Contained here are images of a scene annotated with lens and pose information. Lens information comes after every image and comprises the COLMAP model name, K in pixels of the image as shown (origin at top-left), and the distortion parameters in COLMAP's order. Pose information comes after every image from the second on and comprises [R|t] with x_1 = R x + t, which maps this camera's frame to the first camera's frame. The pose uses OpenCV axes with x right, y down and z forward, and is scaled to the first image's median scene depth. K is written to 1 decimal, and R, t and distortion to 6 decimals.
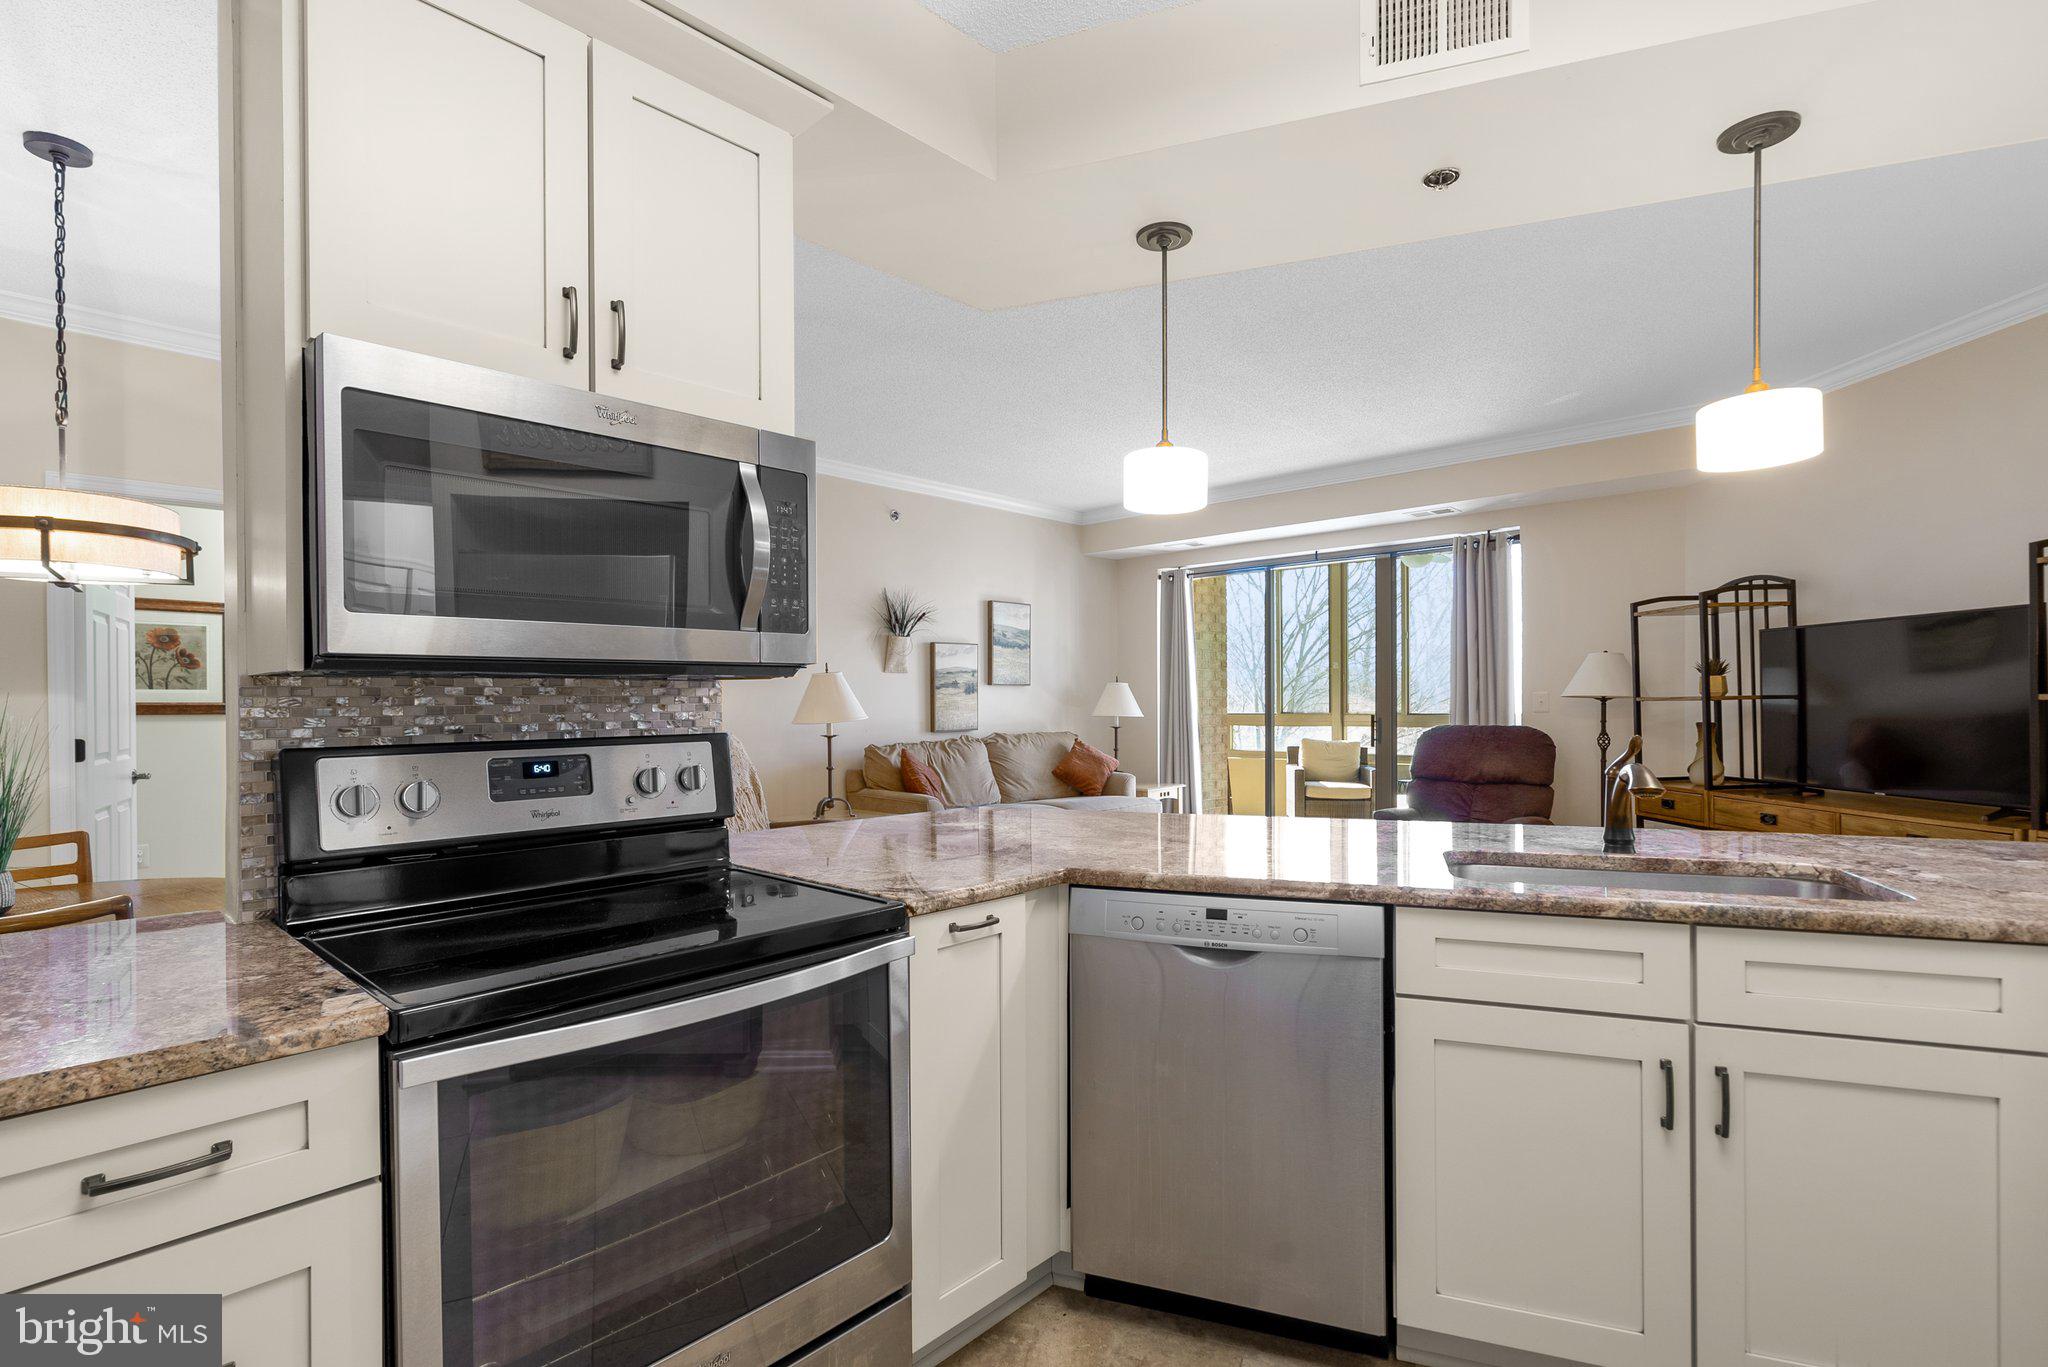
lens RADIAL K [[972.0, 0, 1022.2], [0, 972.0, 708.2], [0, 0, 1]] dist [-0.002800, 0.000744]
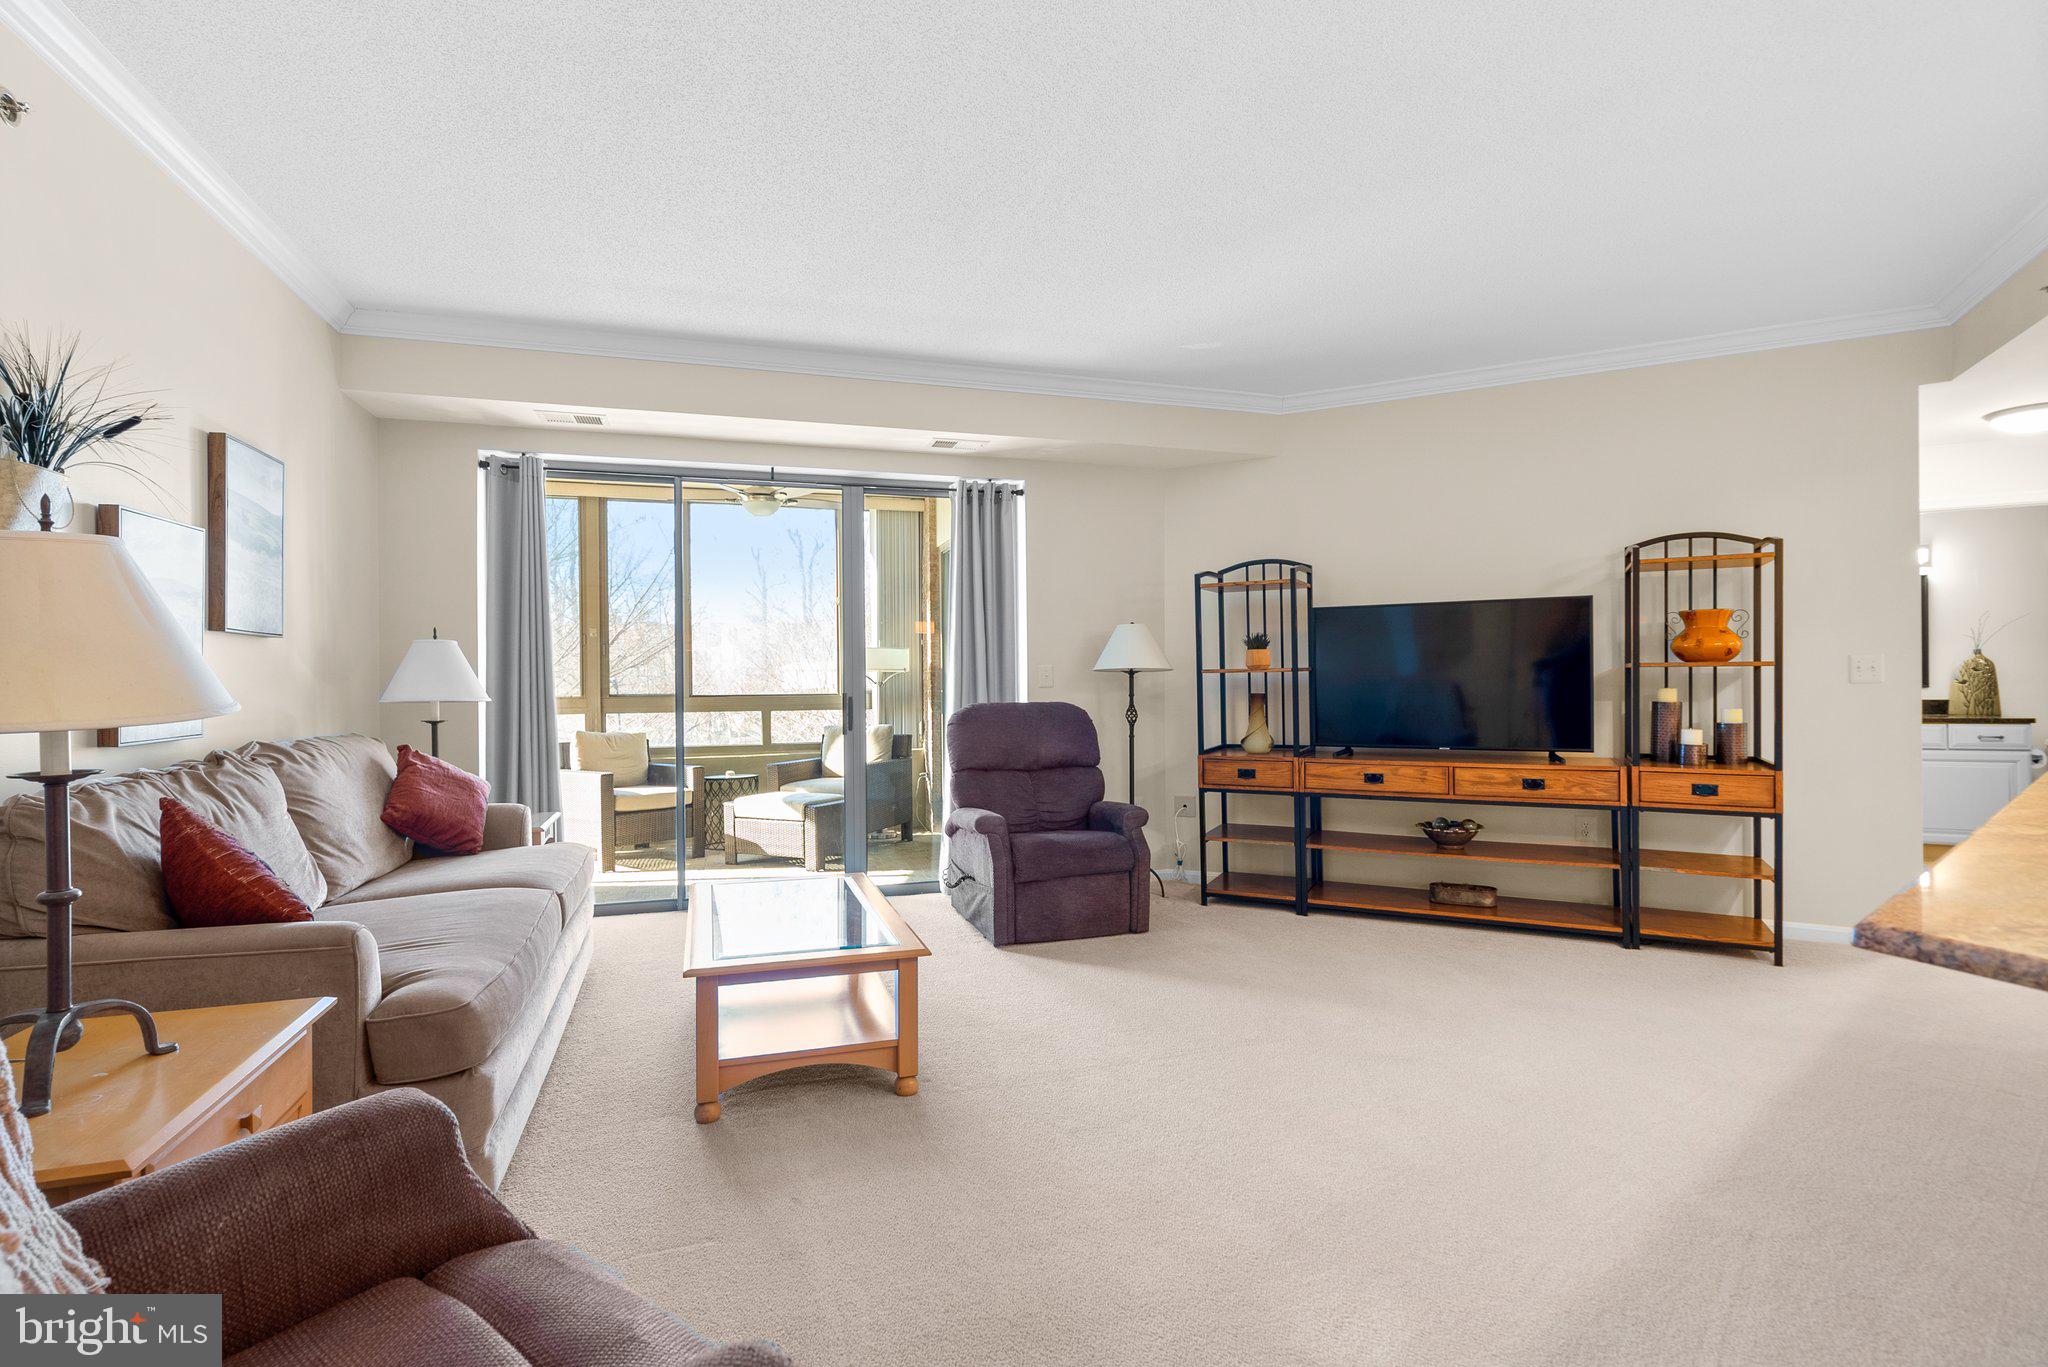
lens RADIAL K [[952.2, 0, 1014.1], [0, 952.2, 685.5], [0, 0, 1]] dist [-0.002045, 0.001581]
pose [[0.495126, -0.000005, 0.868821, -0.254226], [0.010563, 0.999926, -0.006013, 0.007577], [-0.868757, 0.012154, 0.495089, 0.561972]]
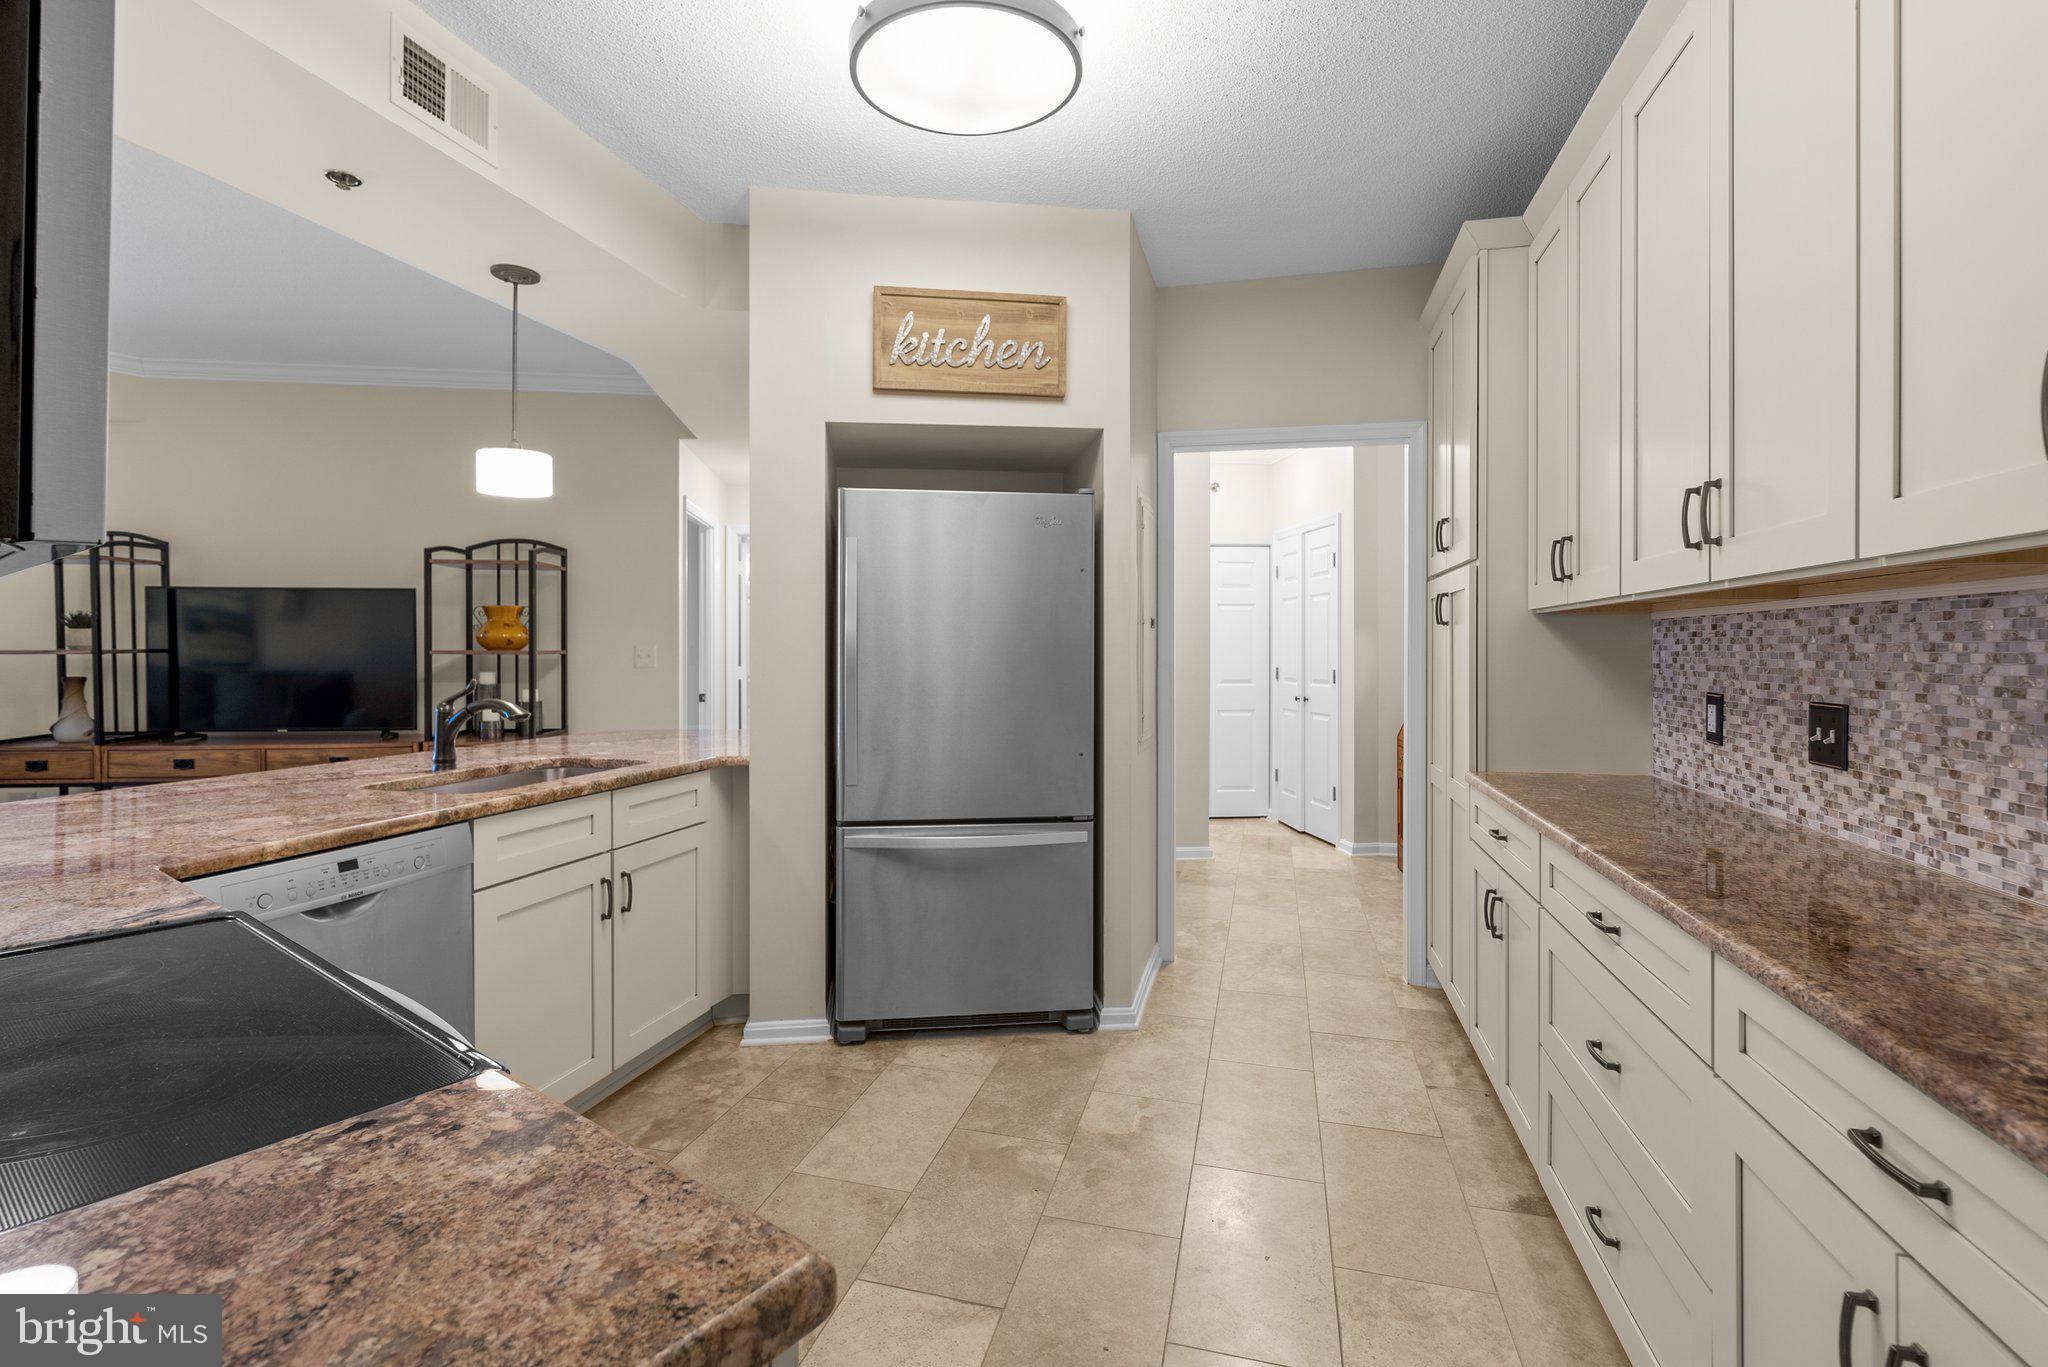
lens RADIAL K [[949.7, 0, 1010.9], [0, 949.7, 651.2], [0, 0, 1]] dist [-0.001643, 0.001577]
pose [[-0.087313, 0.005723, 0.996165, -0.248742], [0.006688, 0.999964, -0.005159, 0.000360], [-0.996159, 0.006212, -0.087348, 0.120915]]
